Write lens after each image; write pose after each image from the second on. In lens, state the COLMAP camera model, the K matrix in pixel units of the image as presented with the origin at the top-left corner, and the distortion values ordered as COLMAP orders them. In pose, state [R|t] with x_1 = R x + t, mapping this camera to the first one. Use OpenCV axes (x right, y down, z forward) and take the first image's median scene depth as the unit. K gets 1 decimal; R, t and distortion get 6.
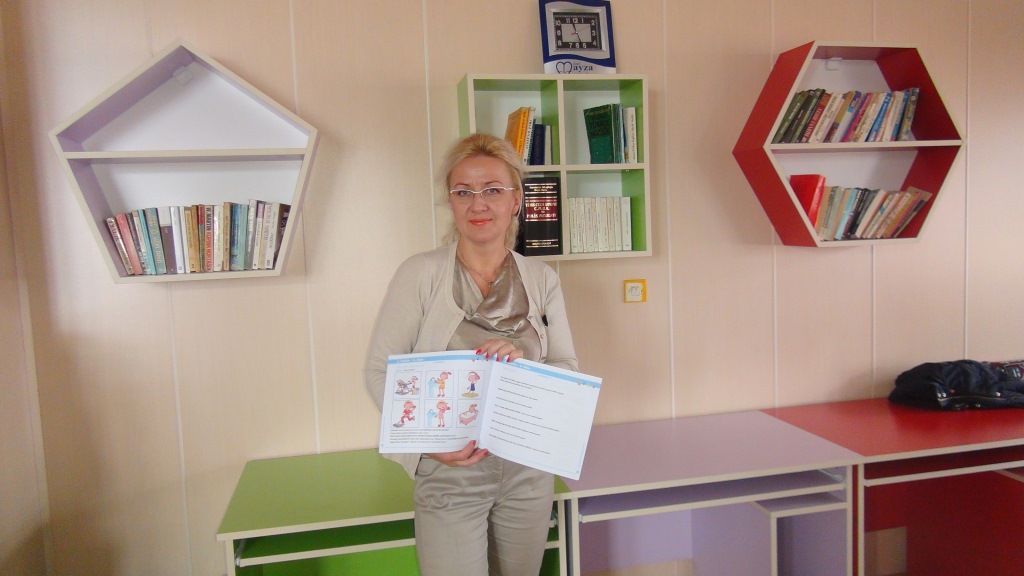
lens RADIAL K [[761.4, 0, 512.0], [0, 761.4, 288.0], [0, 0, 1]] dist [0.000946, -0.004301]
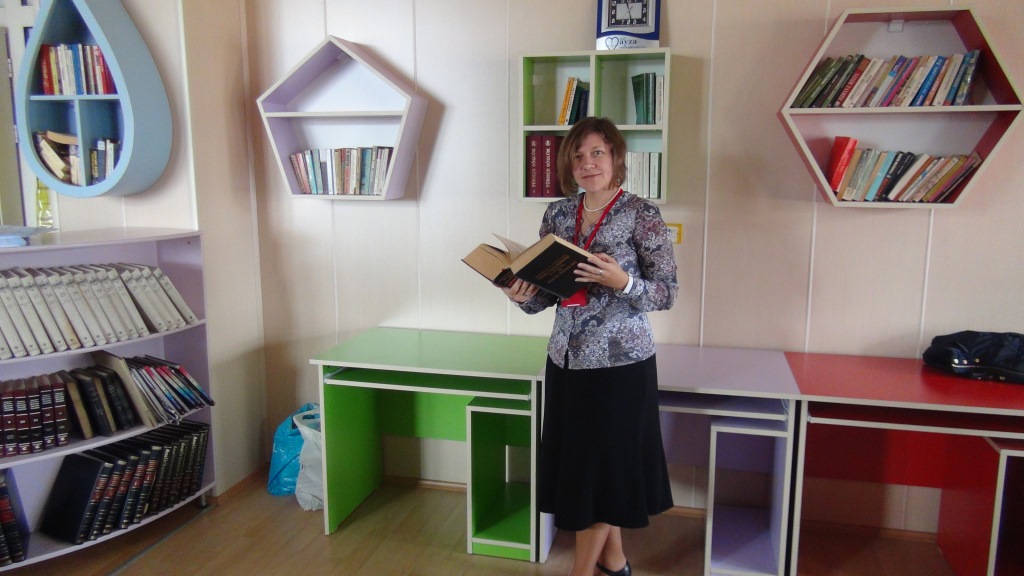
lens RADIAL K [[761.4, 0, 512.0], [0, 761.4, 288.0], [0, 0, 1]] dist [0.000946, -0.004301]
pose [[0.892568, 0.115570, -0.435851, 0.470702], [-0.075085, 0.991195, 0.109061, -0.022275], [0.444618, -0.064618, 0.893387, -0.162926]]
